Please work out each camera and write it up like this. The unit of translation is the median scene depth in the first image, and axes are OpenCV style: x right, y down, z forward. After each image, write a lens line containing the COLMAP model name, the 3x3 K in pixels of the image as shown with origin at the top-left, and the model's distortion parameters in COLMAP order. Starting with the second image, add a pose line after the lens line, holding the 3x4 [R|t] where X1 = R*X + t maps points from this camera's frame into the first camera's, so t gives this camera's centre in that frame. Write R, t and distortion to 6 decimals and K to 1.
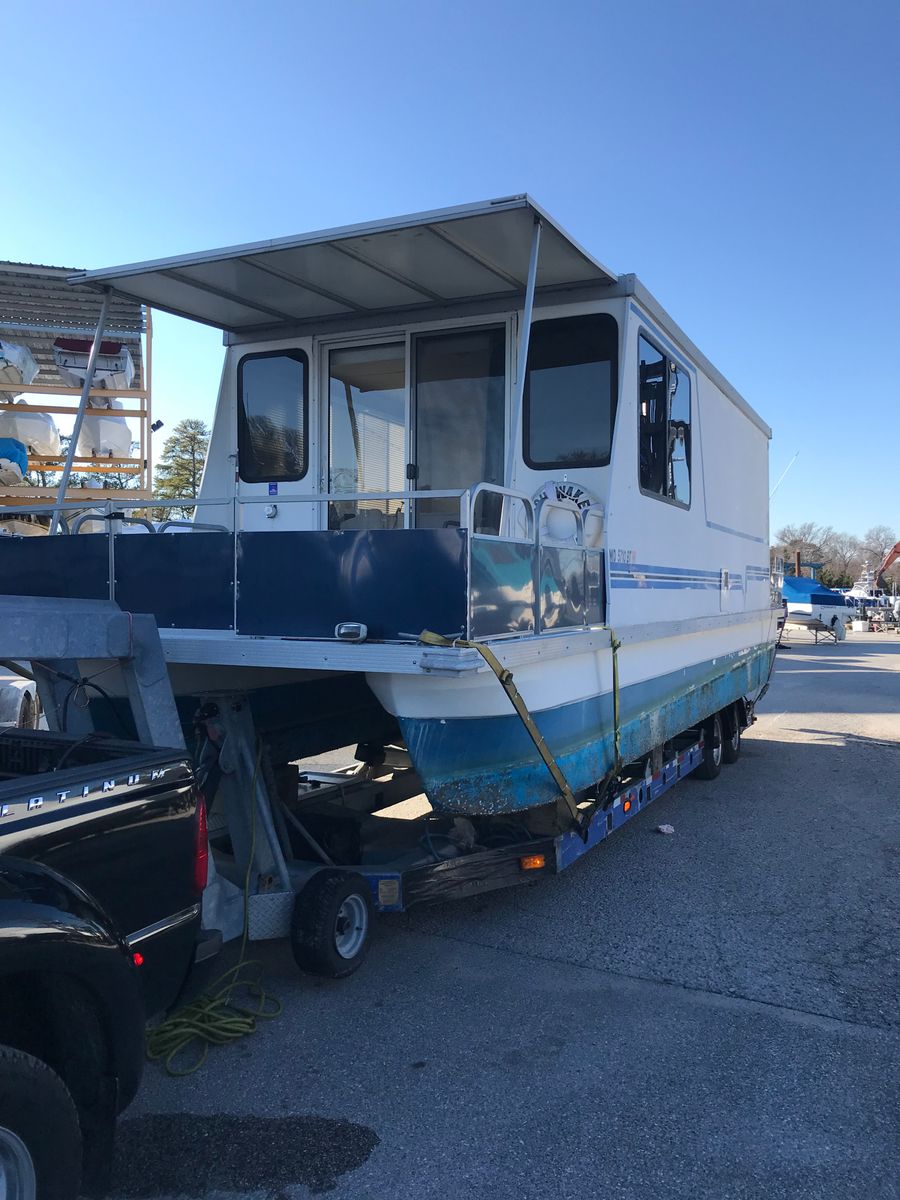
lens RADIAL K [[967.8, 0, 450.0], [0, 967.8, 600.0], [0, 0, 1]] dist [0.110004, -0.221492]
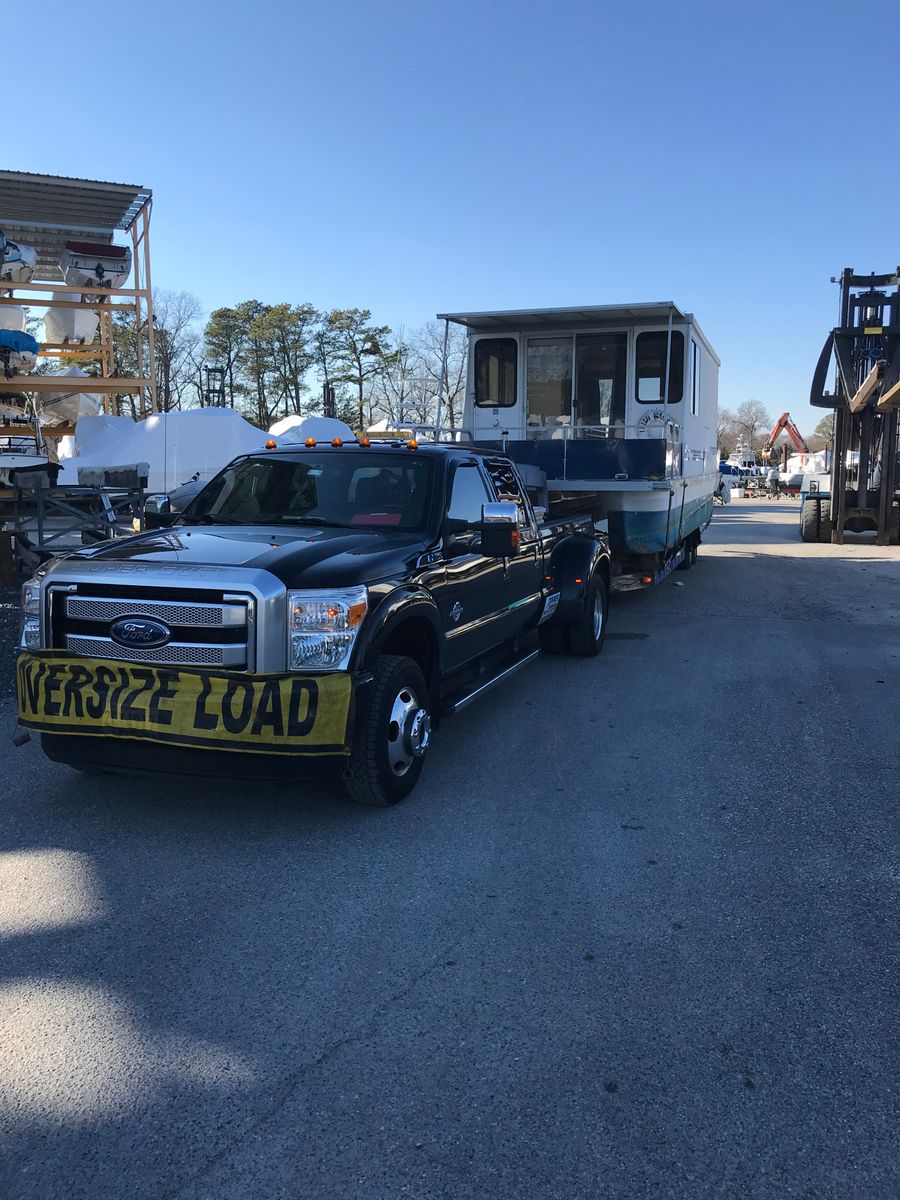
lens RADIAL K [[967.8, 0, 450.0], [0, 967.8, 600.0], [0, 0, 1]] dist [0.110004, -0.221492]
pose [[0.992619, -0.028250, 0.117935, -0.109581], [0.013133, 0.991810, 0.127042, 0.002653], [-0.120558, -0.124555, 0.984861, -0.204007]]
